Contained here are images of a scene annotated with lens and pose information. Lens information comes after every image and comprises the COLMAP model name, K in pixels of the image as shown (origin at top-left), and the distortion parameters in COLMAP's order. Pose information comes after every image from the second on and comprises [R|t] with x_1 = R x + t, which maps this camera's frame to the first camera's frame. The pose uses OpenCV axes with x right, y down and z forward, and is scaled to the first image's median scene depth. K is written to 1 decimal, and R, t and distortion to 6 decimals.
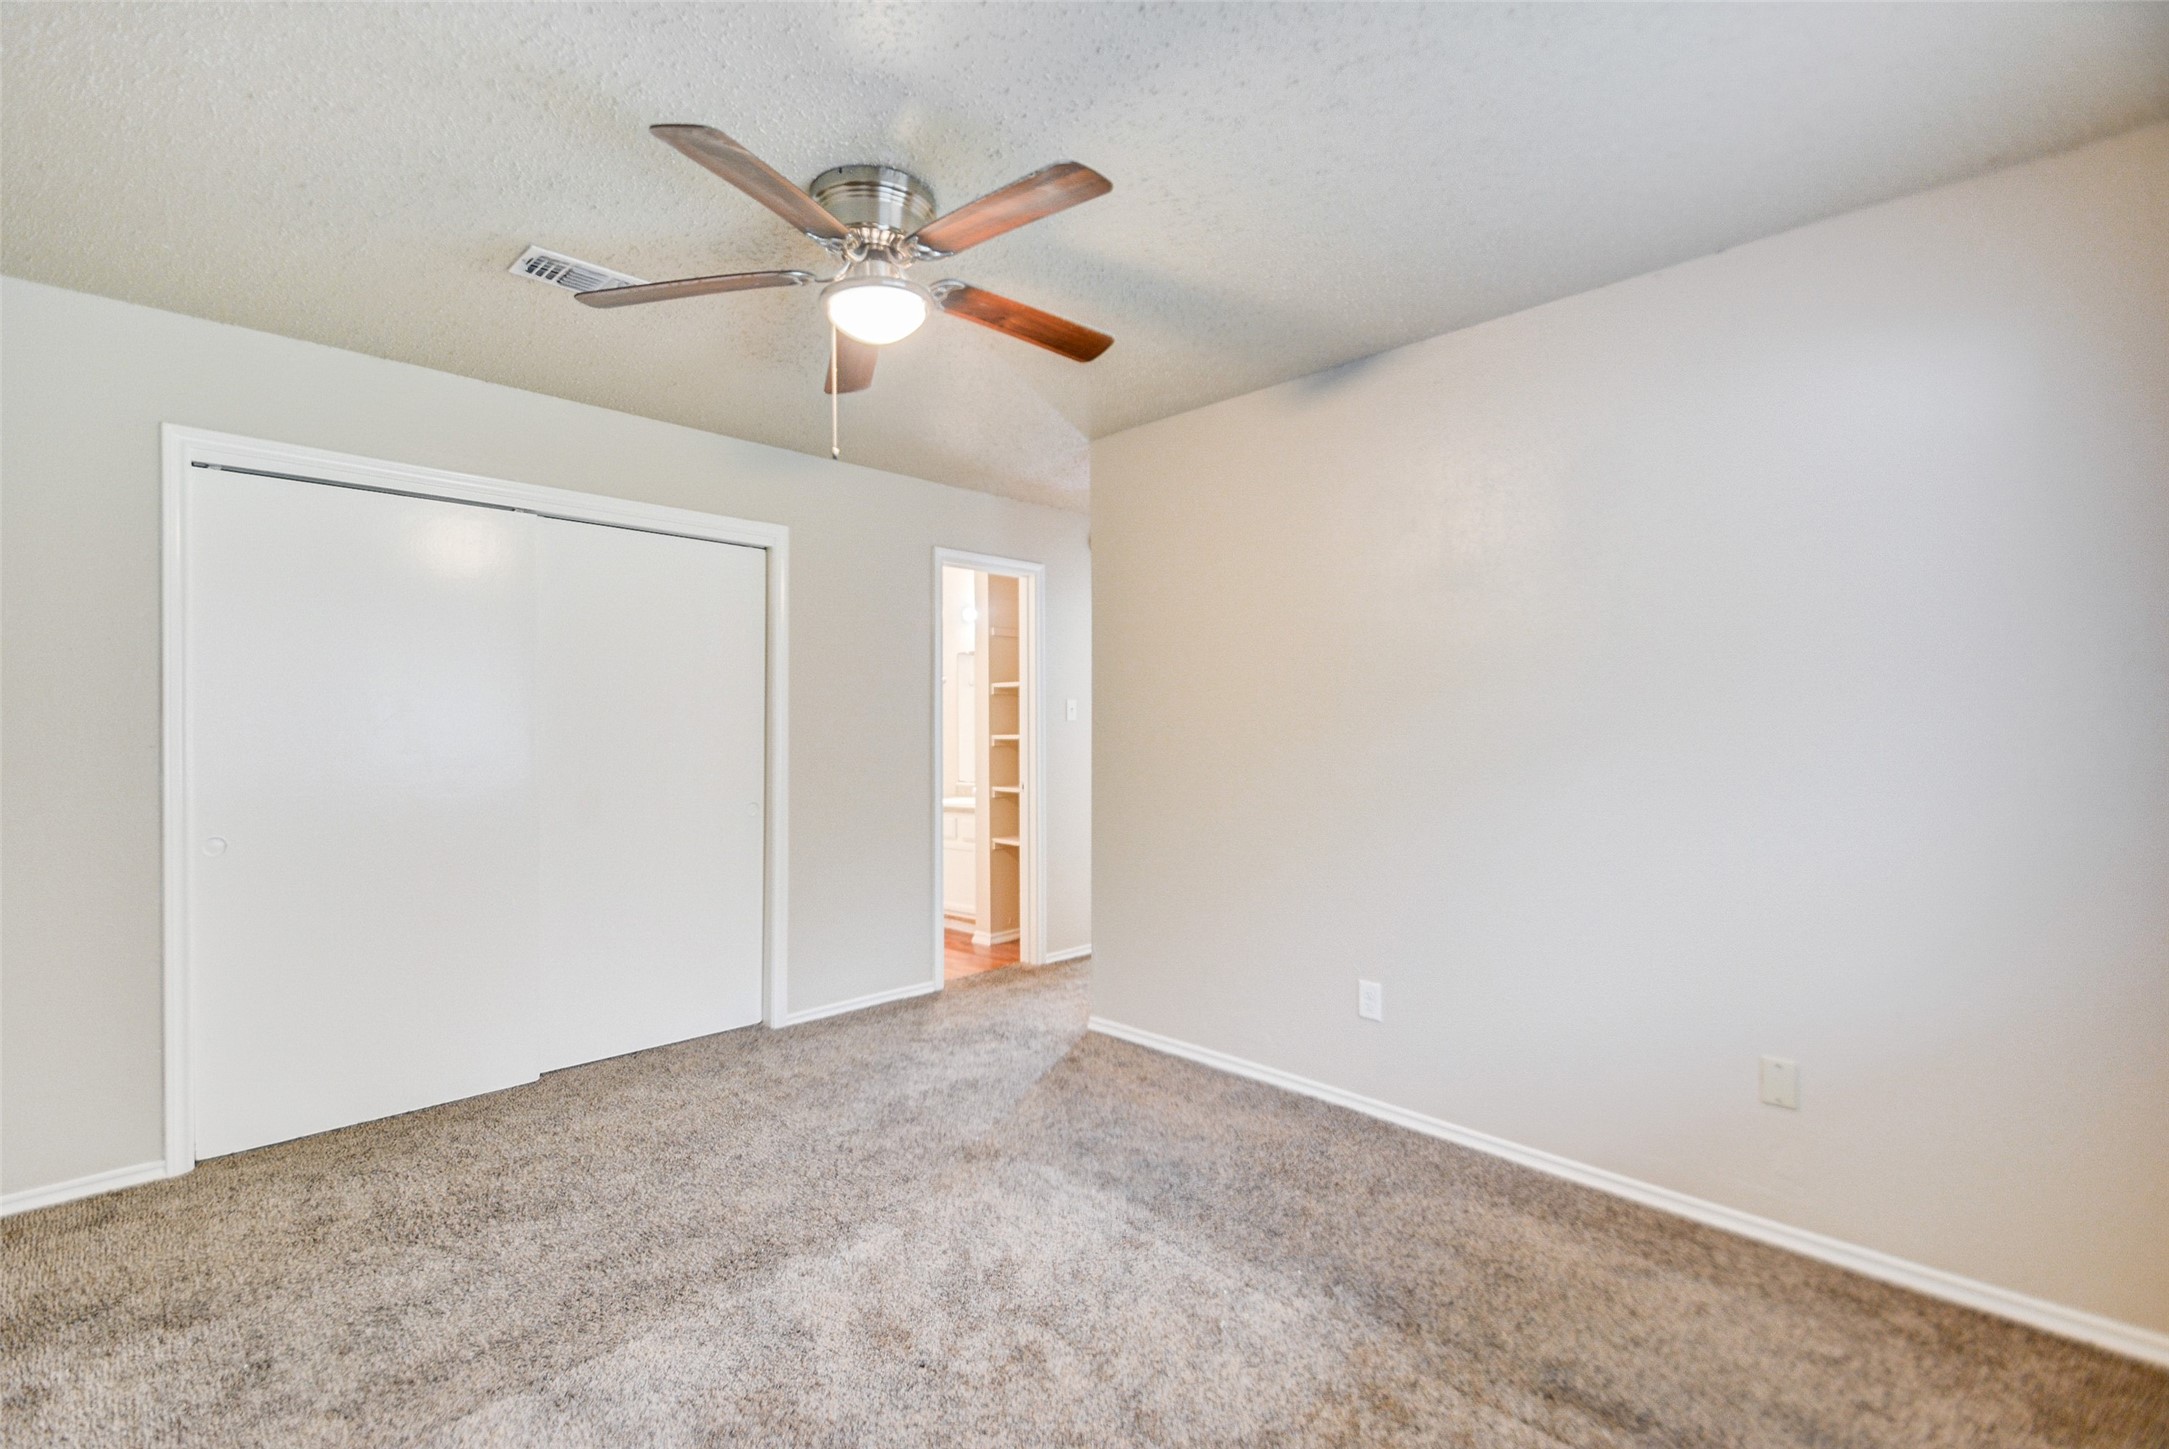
lens RADIAL K [[997.4, 0, 1084.6], [0, 997.4, 727.4], [0, 0, 1]] dist [-0.002987, -0.000381]
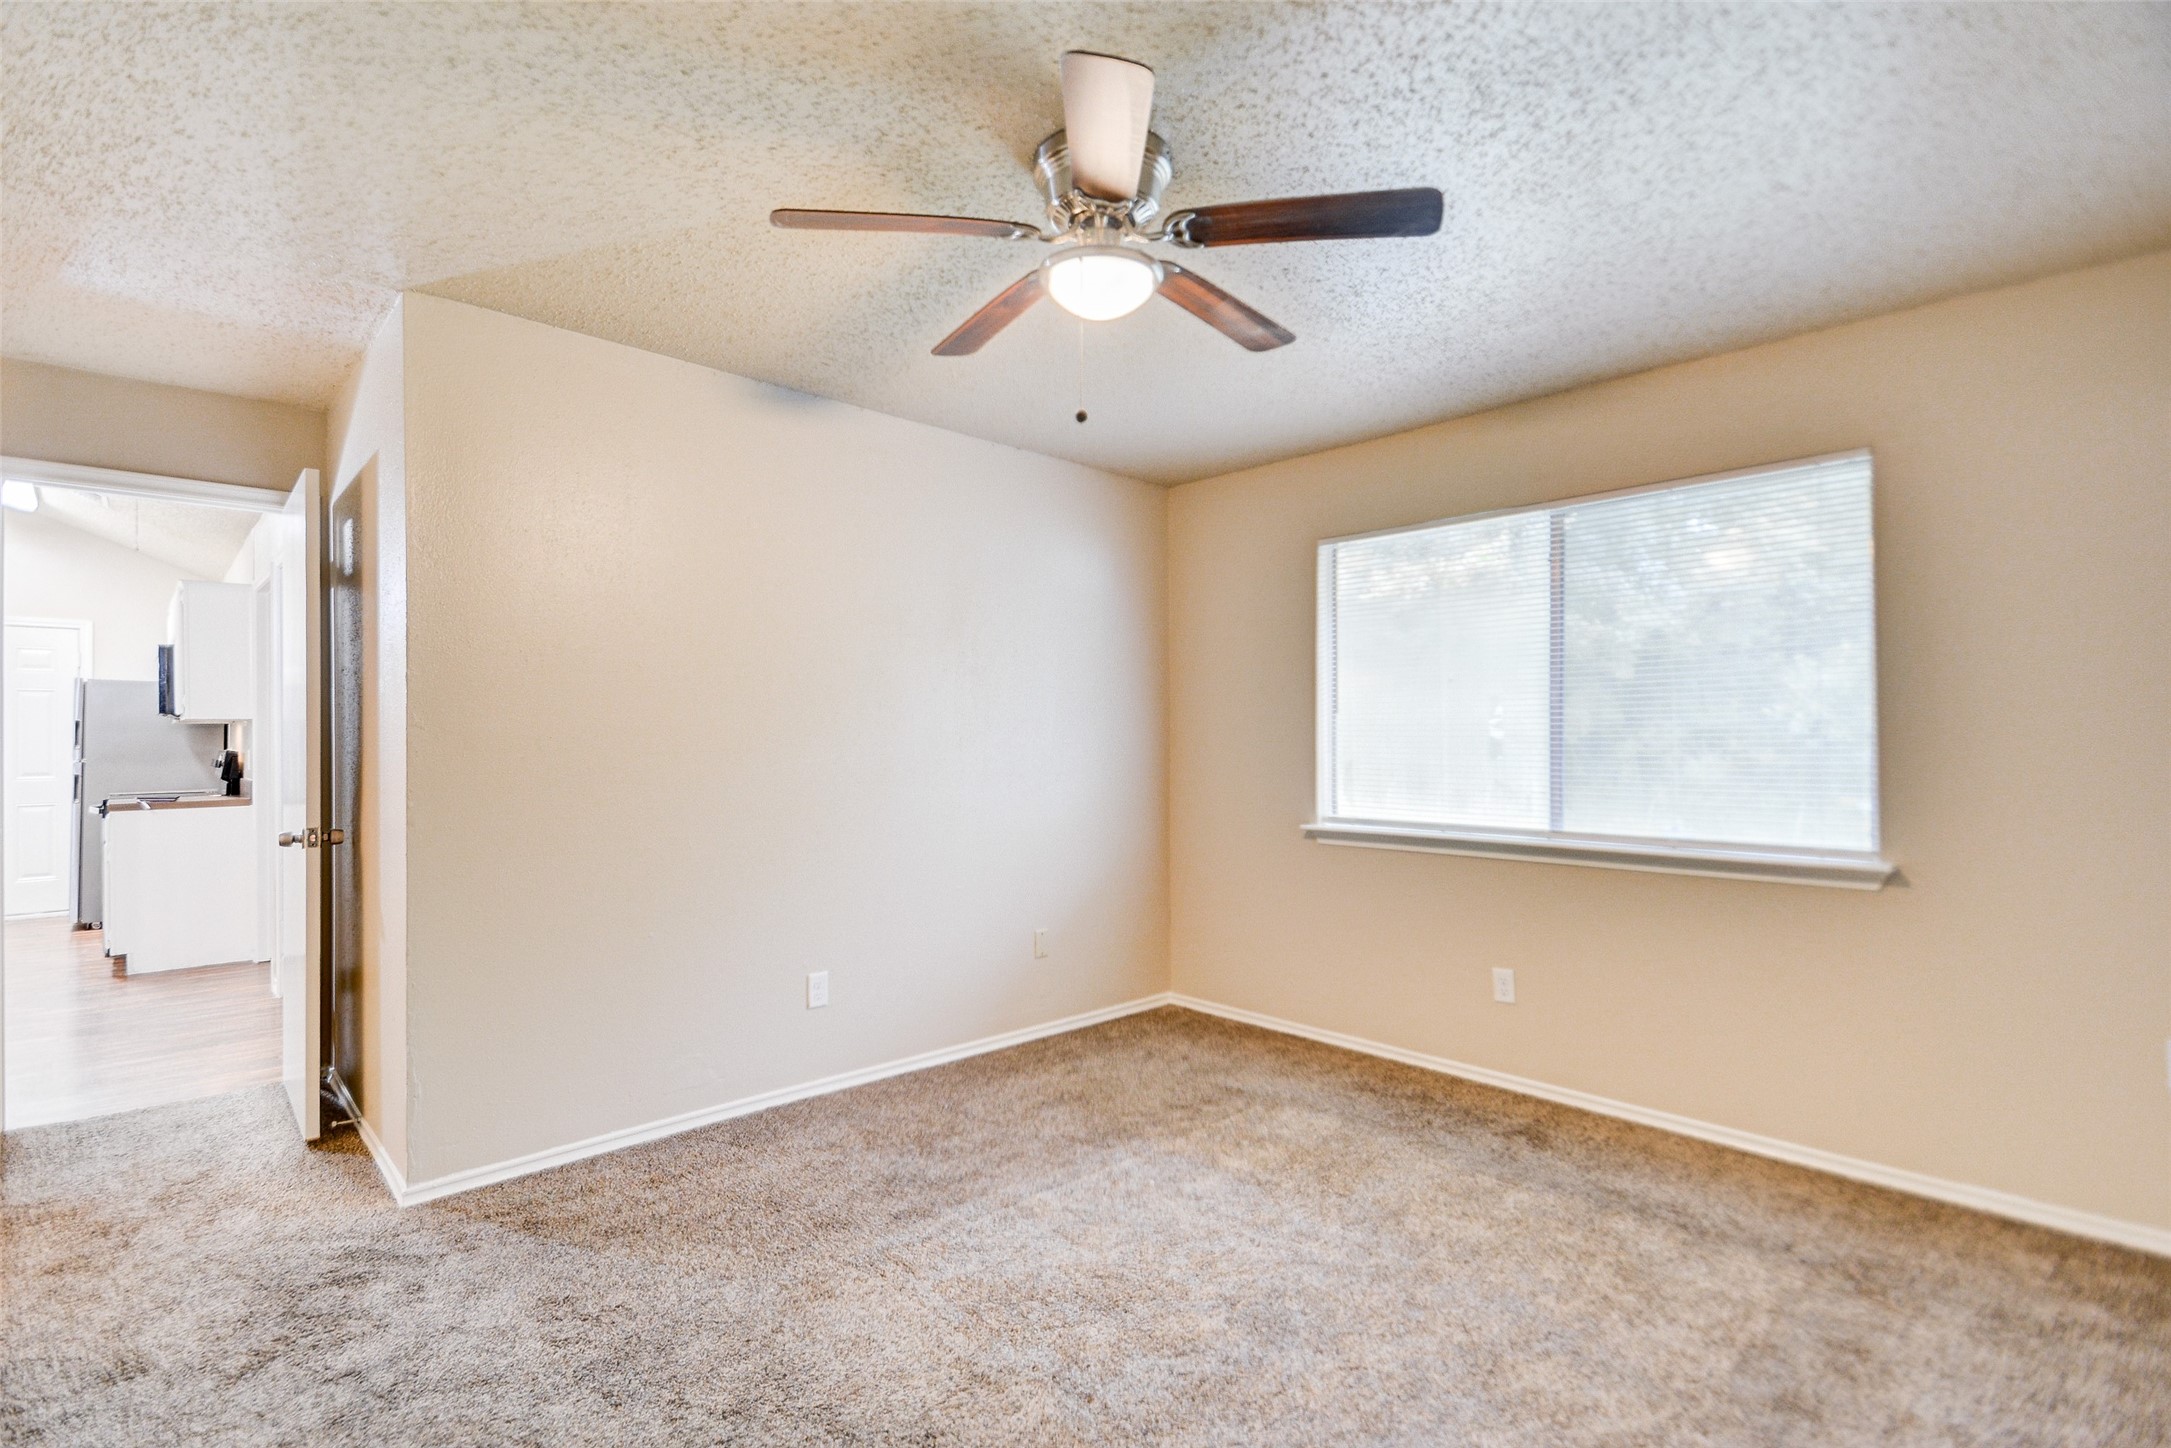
lens RADIAL K [[964.7, 0, 1086.3], [0, 964.7, 734.1], [0, 0, 1]] dist [0.001842, -0.000894]
pose [[0.042465, -0.006698, 0.999075, -0.830734], [0.001431, 0.999977, 0.006644, -0.011239], [-0.999097, 0.001148, 0.042474, 0.738690]]
